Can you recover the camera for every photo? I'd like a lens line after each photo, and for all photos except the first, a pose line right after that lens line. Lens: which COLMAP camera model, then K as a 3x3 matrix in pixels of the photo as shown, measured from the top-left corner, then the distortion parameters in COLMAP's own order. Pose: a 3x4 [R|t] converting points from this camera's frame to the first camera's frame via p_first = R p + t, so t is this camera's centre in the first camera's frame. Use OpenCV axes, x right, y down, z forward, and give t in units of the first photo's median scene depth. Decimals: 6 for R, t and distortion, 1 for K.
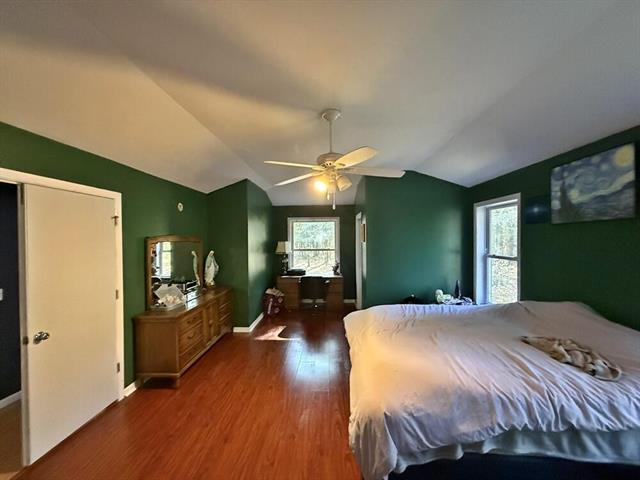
lens RADIAL K [[256.2, 0, 317.4], [0, 256.2, 236.9], [0, 0, 1]] dist [-0.003058, 0.000142]
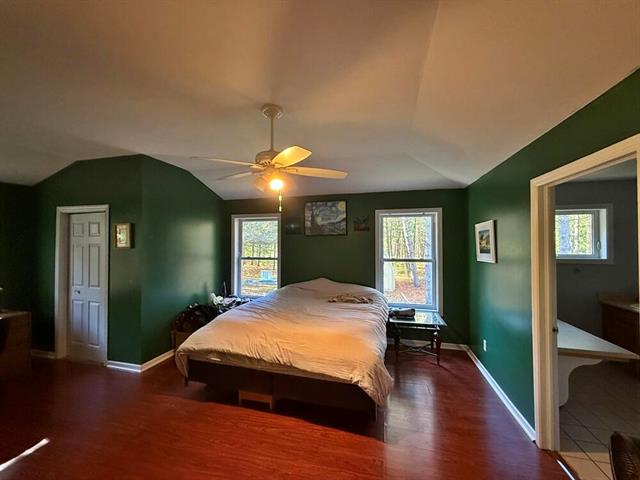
lens RADIAL K [[256.2, 0, 317.6], [0, 256.2, 242.3], [0, 0, 1]] dist [-0.003058, 0.000142]
pose [[0.192064, 0.006321, 0.981362, -0.801227], [0.002072, 0.999974, -0.006846, 0.009319], [-0.981380, 0.003348, 0.192046, 0.635459]]
